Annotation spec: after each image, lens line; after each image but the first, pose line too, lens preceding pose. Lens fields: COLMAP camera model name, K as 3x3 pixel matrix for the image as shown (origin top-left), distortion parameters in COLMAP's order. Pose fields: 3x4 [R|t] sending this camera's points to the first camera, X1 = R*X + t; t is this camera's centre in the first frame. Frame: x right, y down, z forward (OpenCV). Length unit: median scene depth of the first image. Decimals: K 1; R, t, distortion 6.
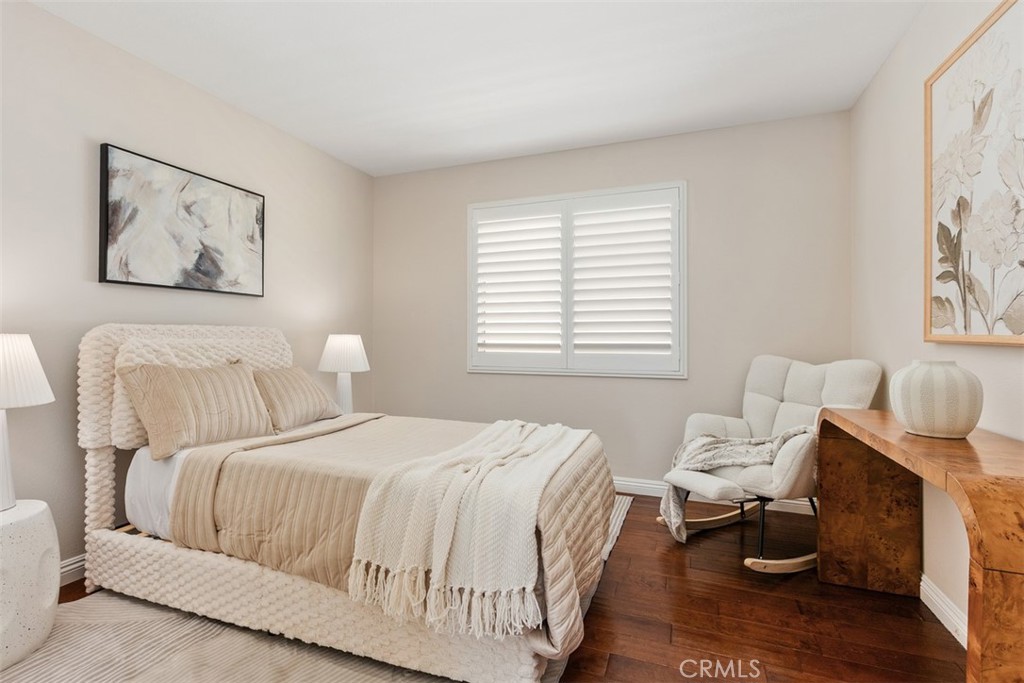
lens RADIAL K [[459.4, 0, 511.7], [0, 459.4, 340.5], [0, 0, 1]] dist [0.002594, -0.000823]
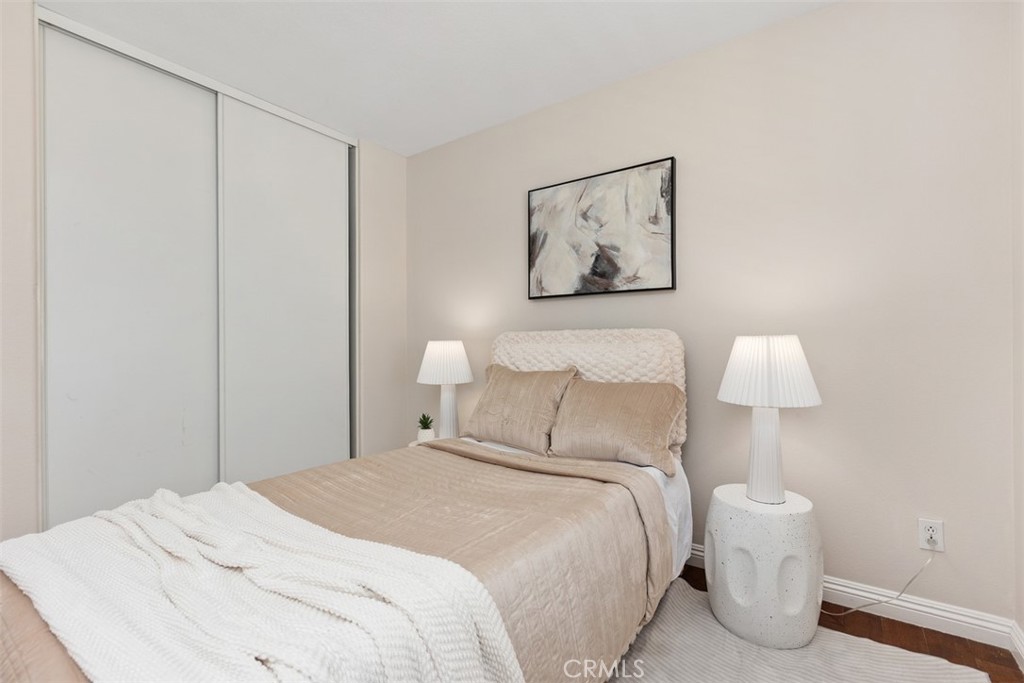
lens RADIAL K [[459.4, 0, 510.5], [0, 459.4, 336.8], [0, 0, 1]] dist [0.002594, -0.000823]
pose [[-0.257828, -0.018076, -0.966022, 0.303773], [-0.007457, 0.999832, -0.016719, -0.000890], [0.966162, 0.002893, -0.257919, 1.082441]]
